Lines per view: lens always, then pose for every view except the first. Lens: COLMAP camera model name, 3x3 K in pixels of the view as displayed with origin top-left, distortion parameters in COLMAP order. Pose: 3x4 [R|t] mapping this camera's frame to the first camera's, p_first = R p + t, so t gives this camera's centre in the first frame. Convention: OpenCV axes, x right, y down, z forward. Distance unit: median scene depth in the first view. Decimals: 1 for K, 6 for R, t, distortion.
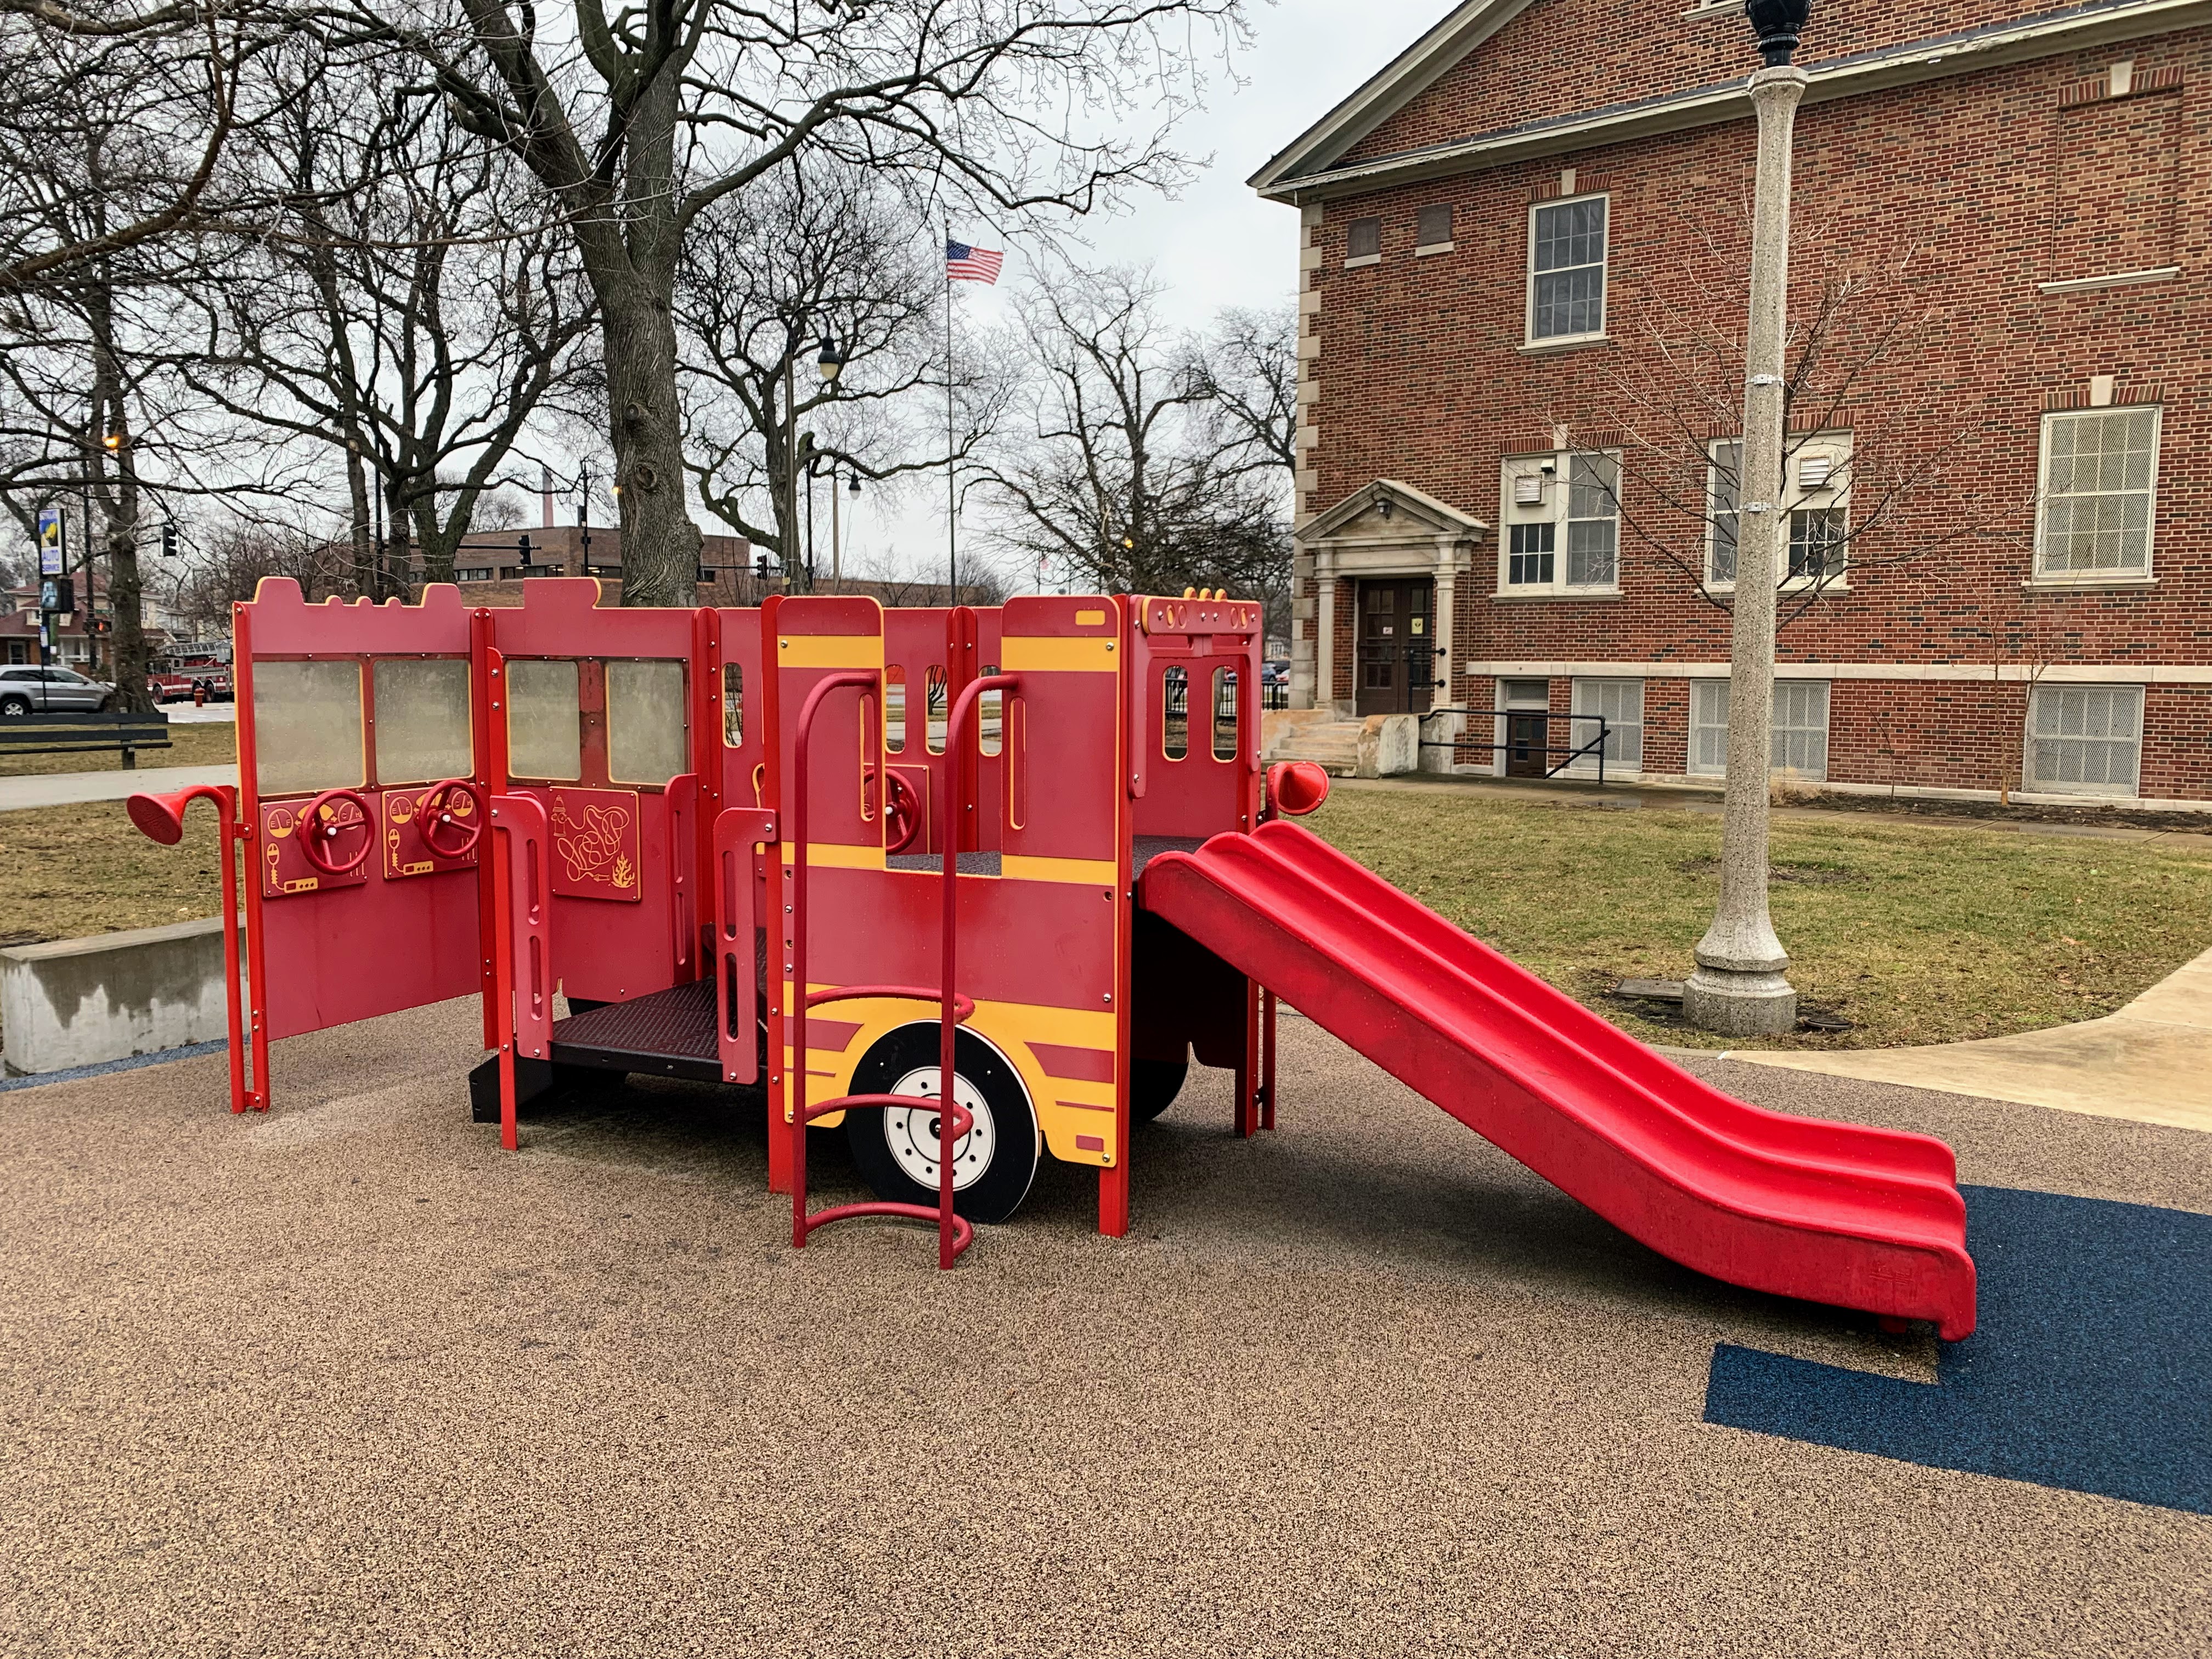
lens RADIAL K [[1654.0, 0, 1108.6], [0, 1654.0, 830.5], [0, 0, 1]] dist [0.016209, -0.025680]
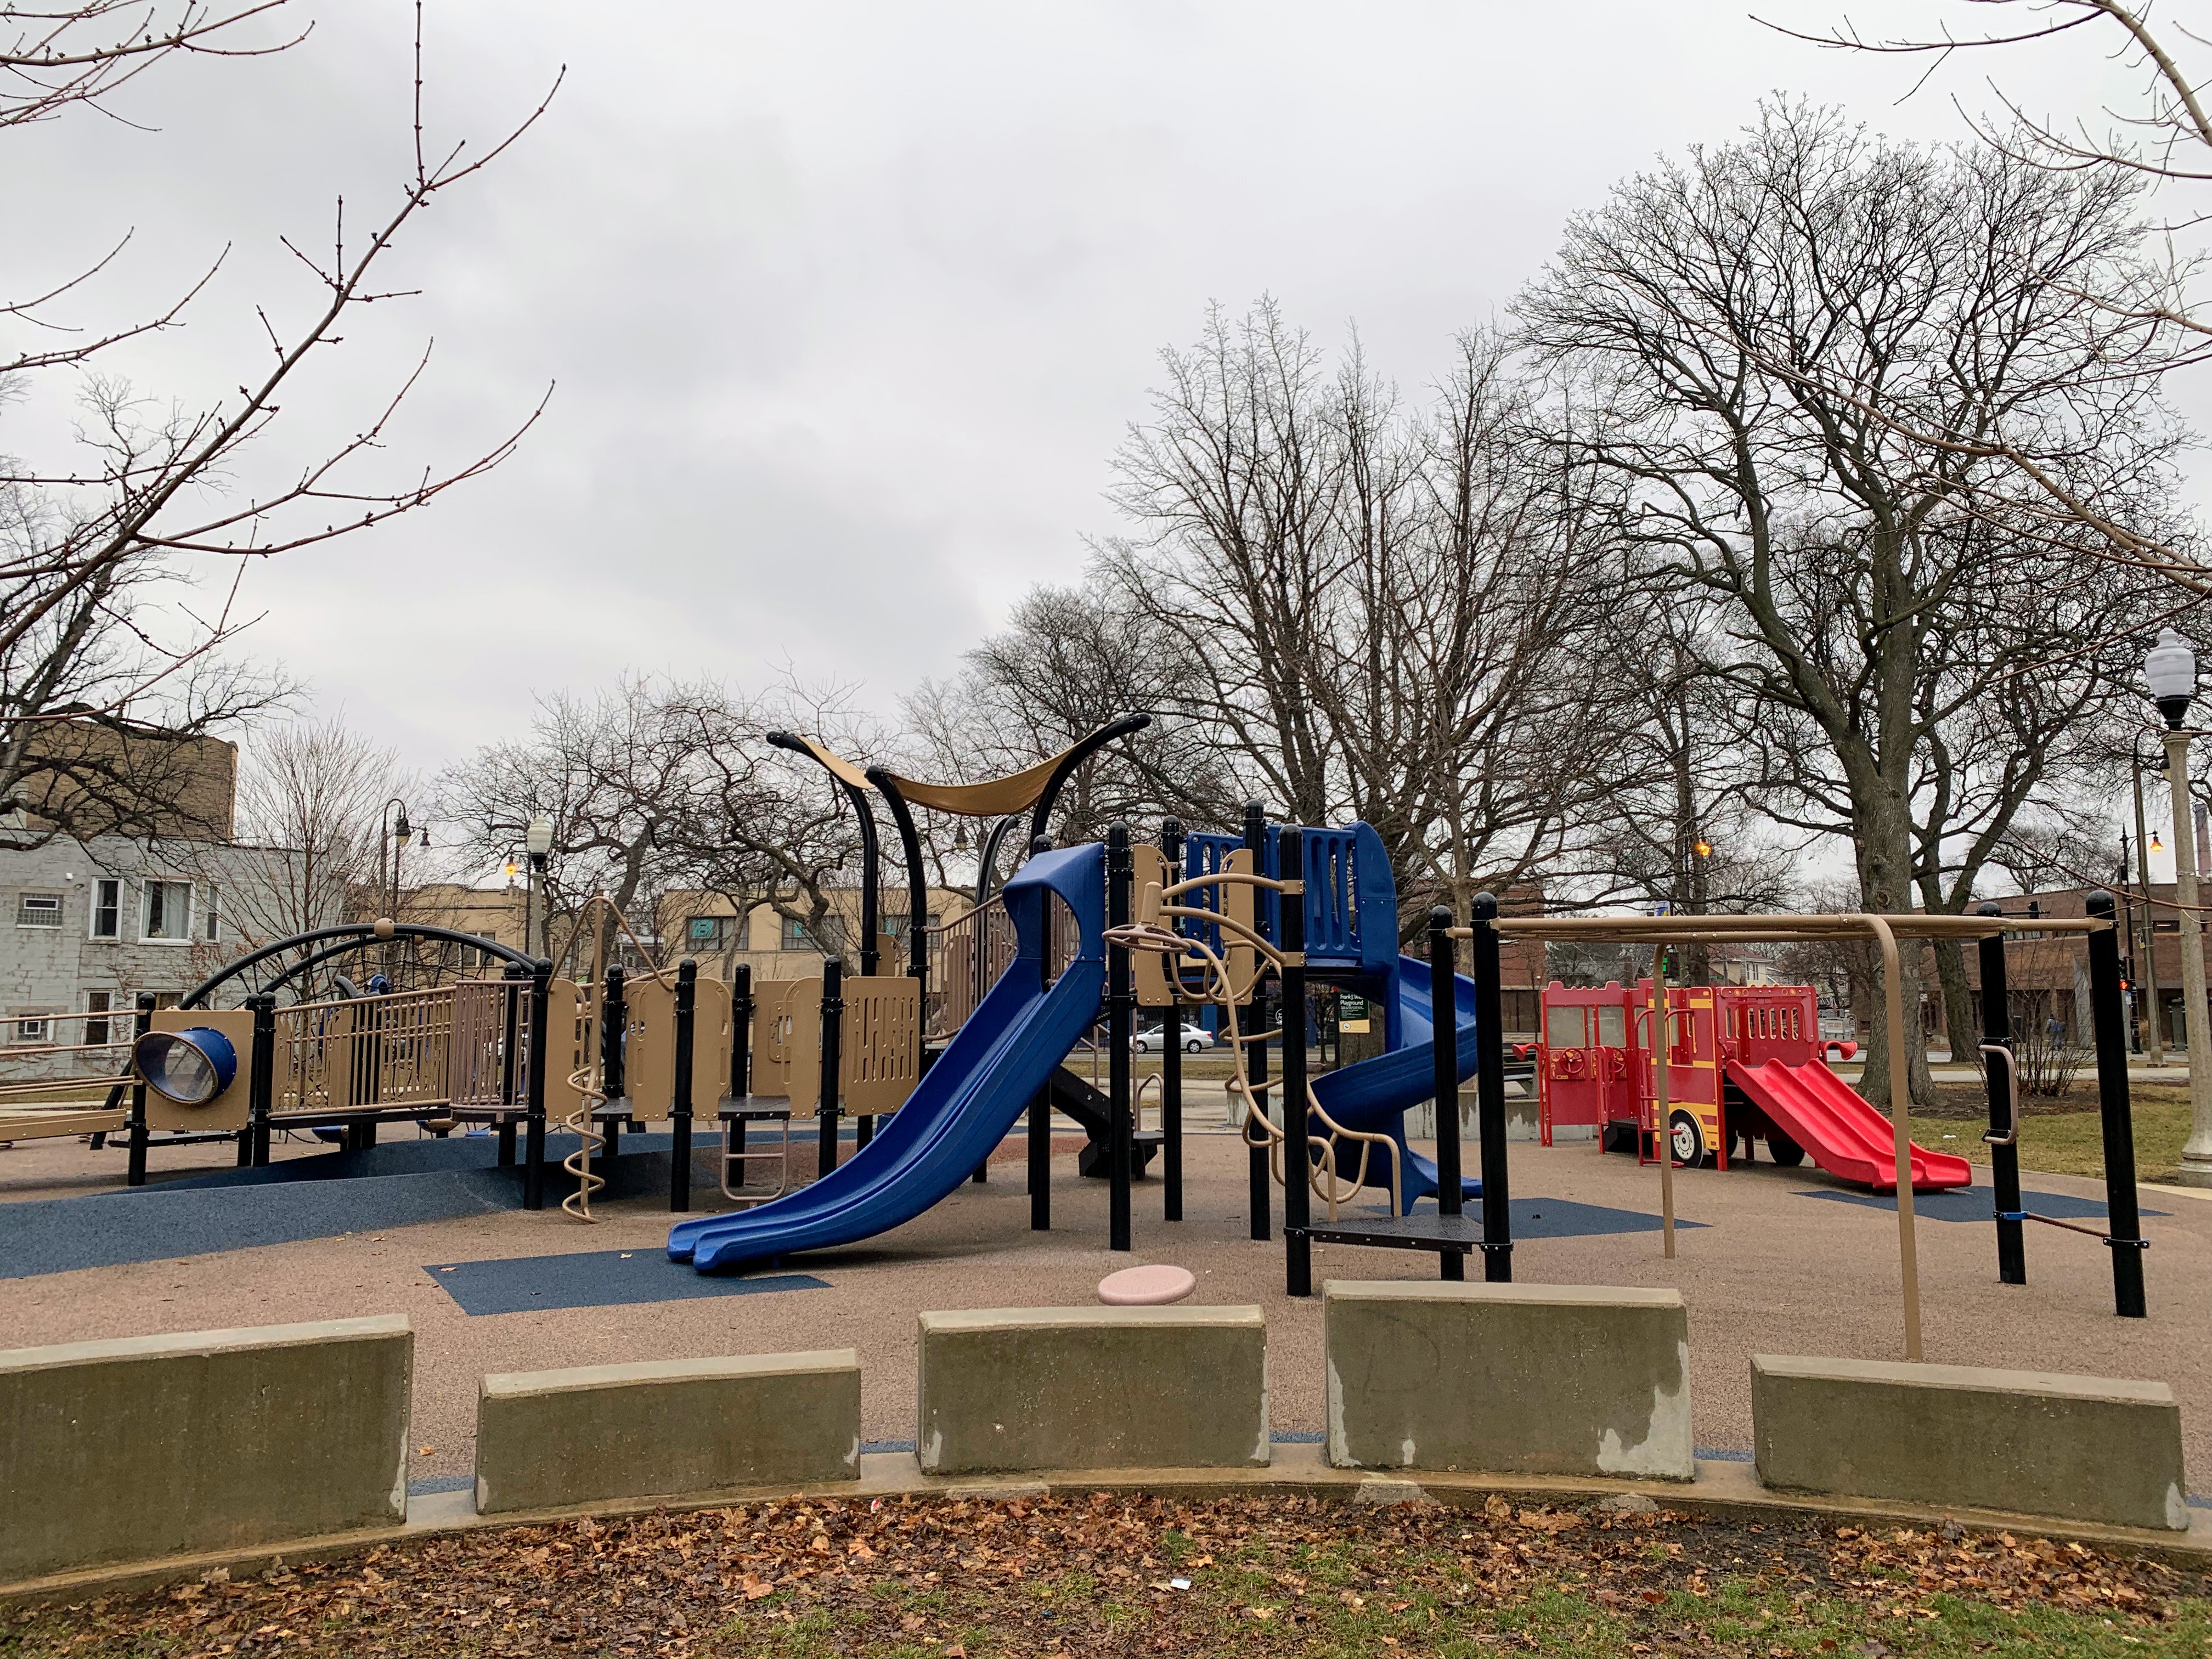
lens RADIAL K [[1654.0, 0, 1091.1], [0, 1654.0, 809.7], [0, 0, 1]] dist [0.016209, -0.025680]
pose [[0.606389, -0.097053, -0.789223, 0.430237], [-0.082477, 0.979493, -0.183821, 0.052982], [0.790879, 0.176560, 0.585949, -0.472243]]
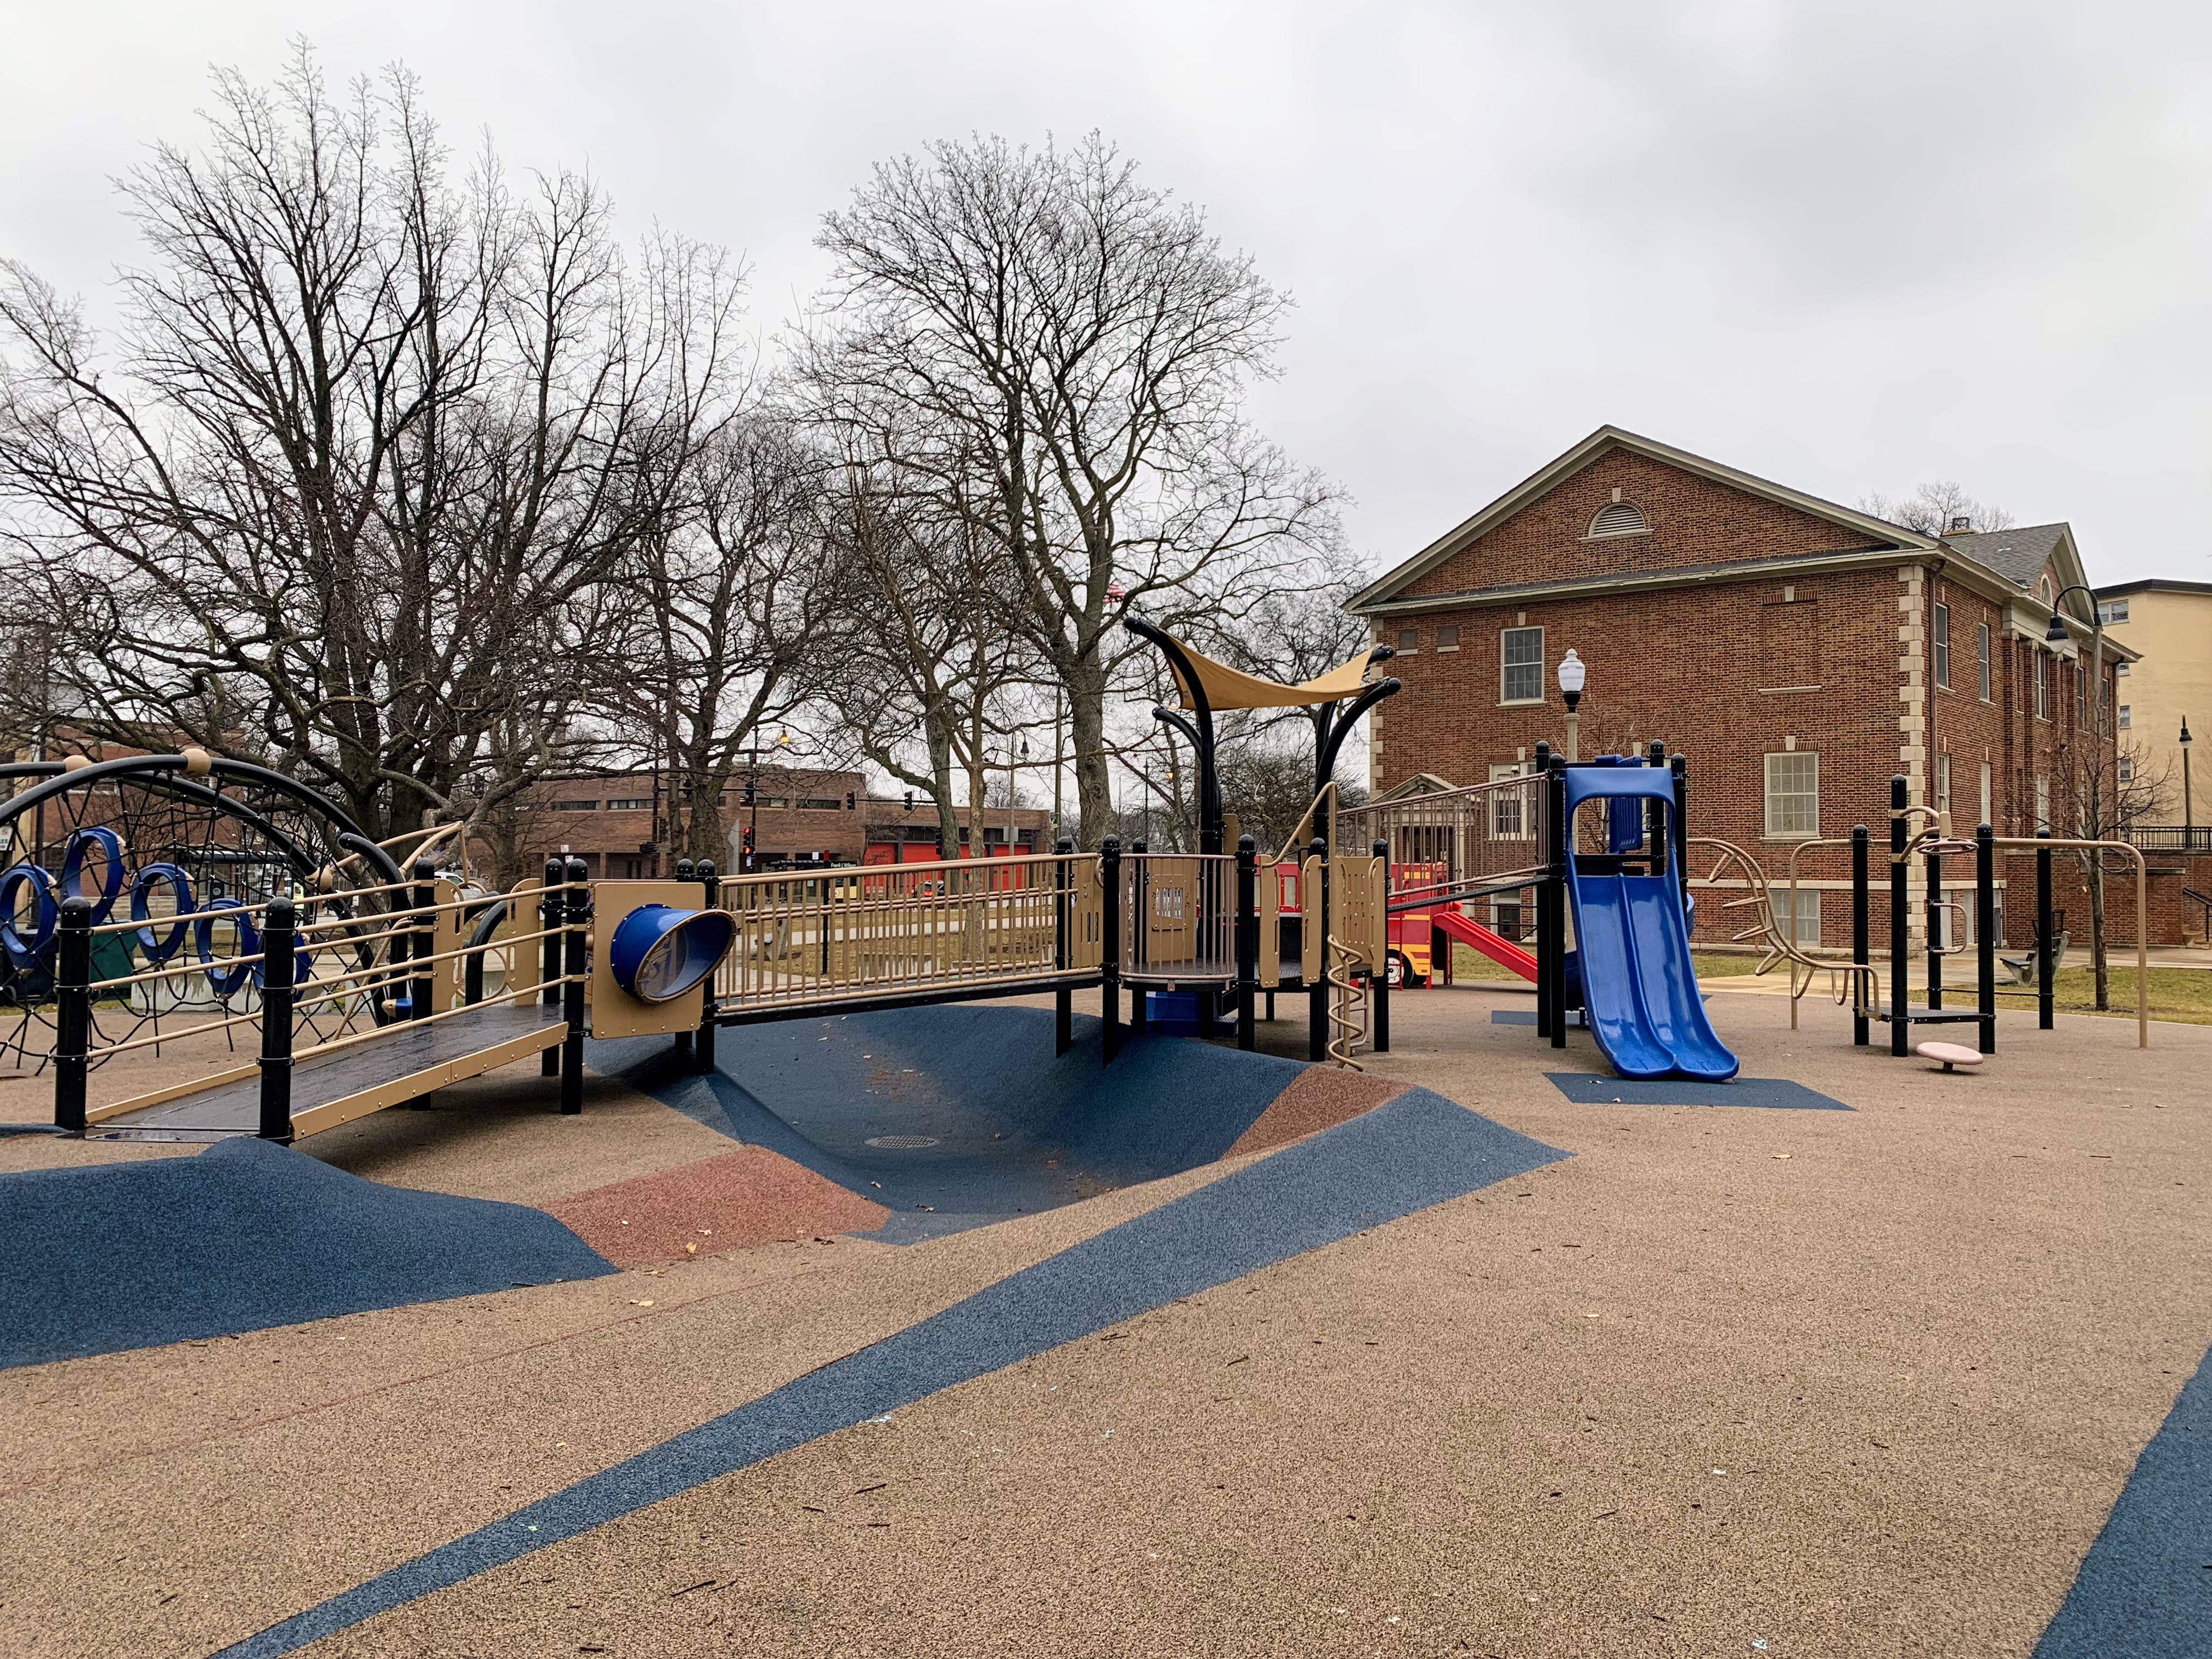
lens RADIAL K [[1654.0, 0, 1097.8], [0, 1654.0, 819.5], [0, 0, 1]] dist [0.016209, -0.025680]
pose [[0.999992, 0.002820, 0.002859, -0.220132], [-0.002410, 0.990898, -0.134591, 0.088213], [-0.003213, 0.134583, 0.990897, -0.879438]]
